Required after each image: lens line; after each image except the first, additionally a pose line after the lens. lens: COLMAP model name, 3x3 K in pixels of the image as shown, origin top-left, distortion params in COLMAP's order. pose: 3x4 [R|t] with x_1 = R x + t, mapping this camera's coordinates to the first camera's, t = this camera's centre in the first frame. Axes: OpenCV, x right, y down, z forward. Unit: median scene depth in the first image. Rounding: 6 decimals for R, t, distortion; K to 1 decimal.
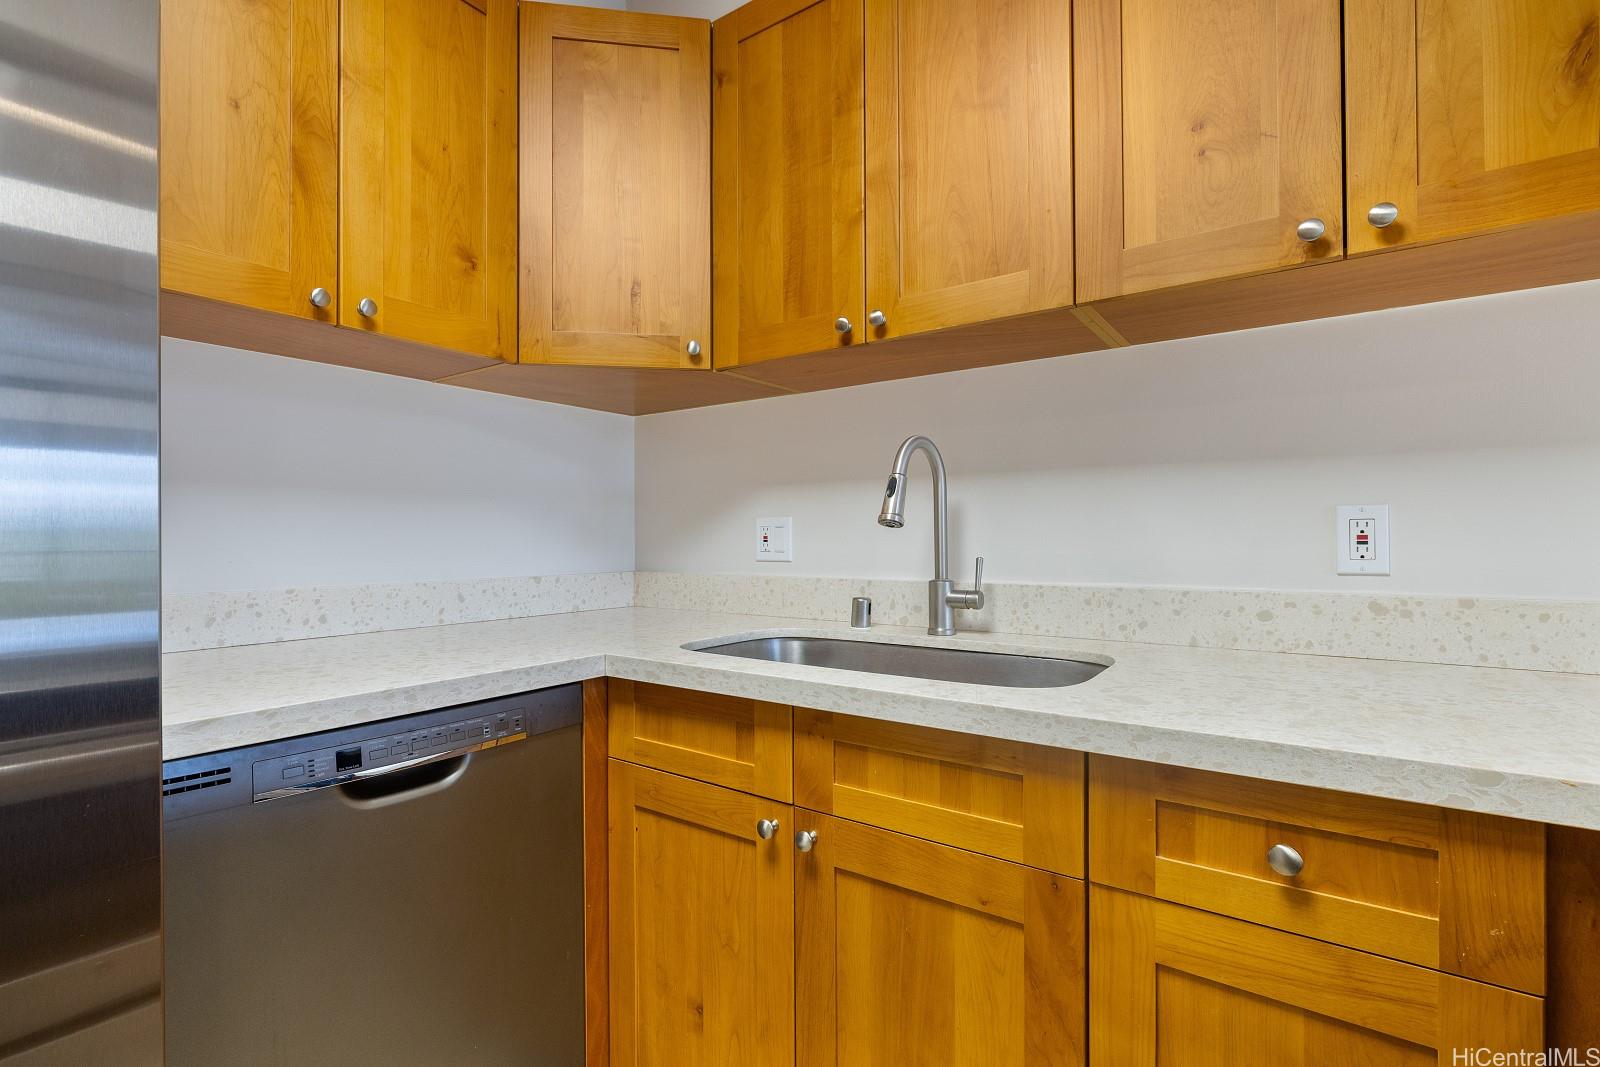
lens RADIAL K [[736.0, 0, 802.3], [0, 736.0, 535.7], [0, 0, 1]] dist [-0.011395, 0.001840]
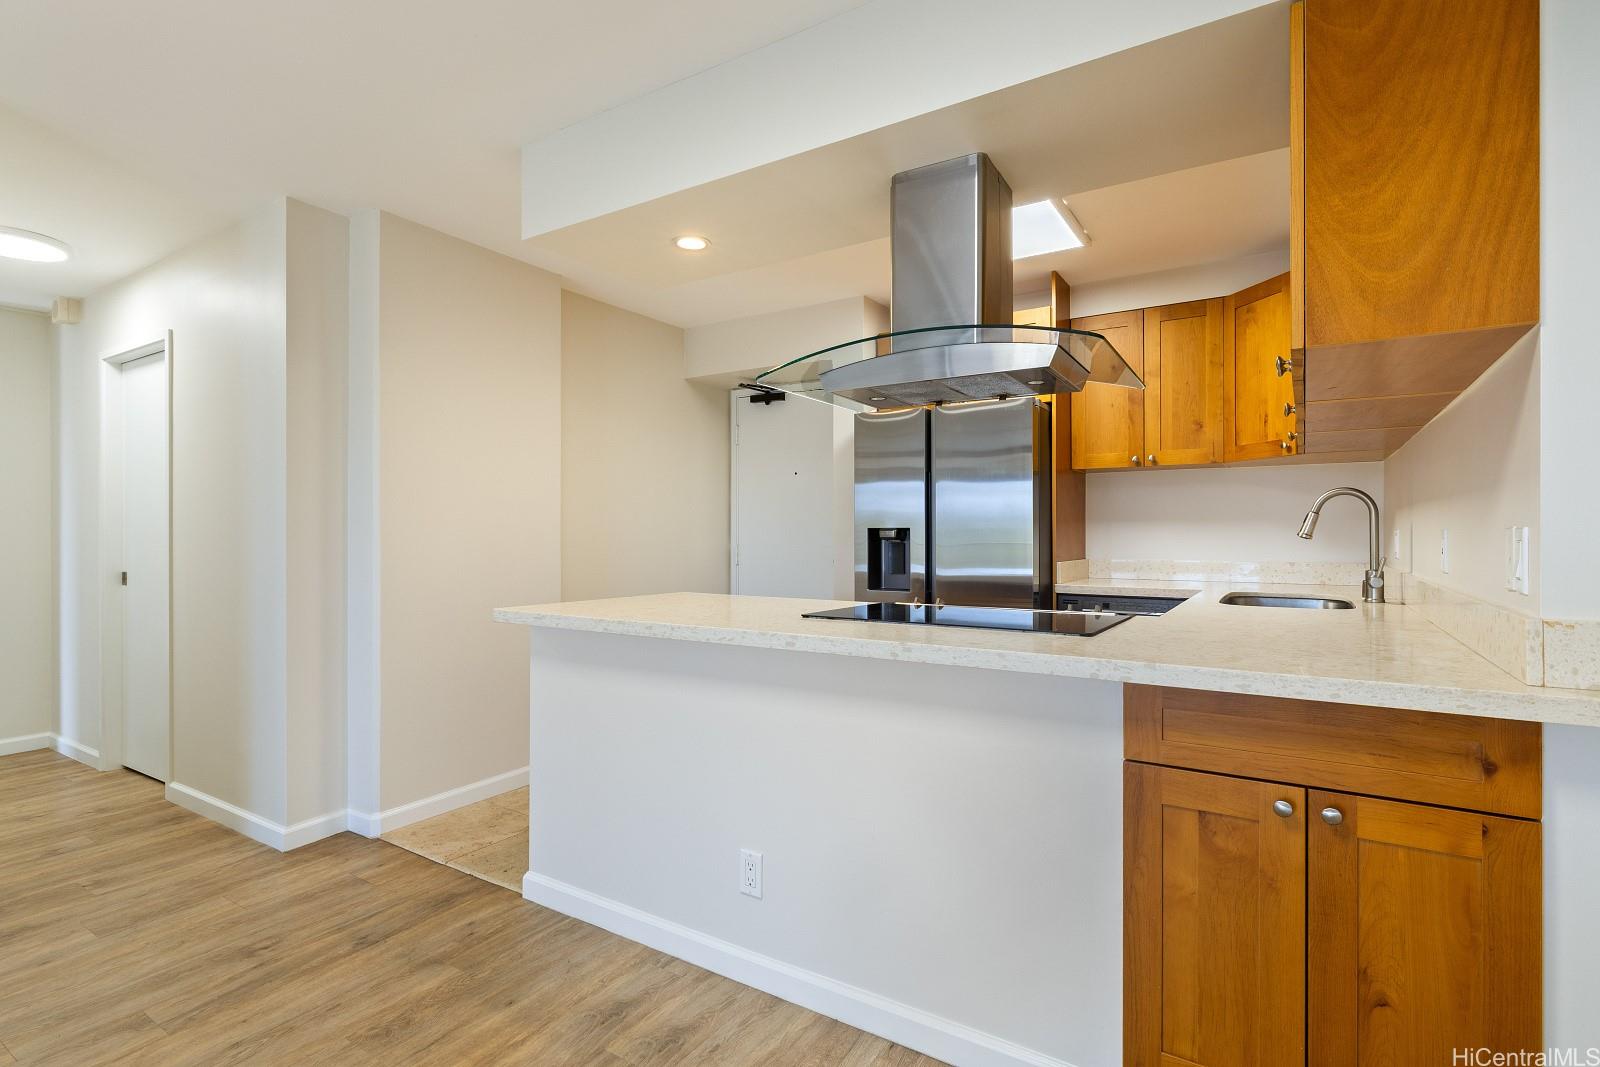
lens RADIAL K [[774.6, 0, 801.5], [0, 774.6, 529.5], [0, 0, 1]] dist [-0.000894, 0.000684]
pose [[0.050613, -0.002075, -0.998716, 2.512459], [0.006364, 0.999978, -0.001755, -0.050638], [0.998698, -0.006267, 0.050625, -0.525942]]
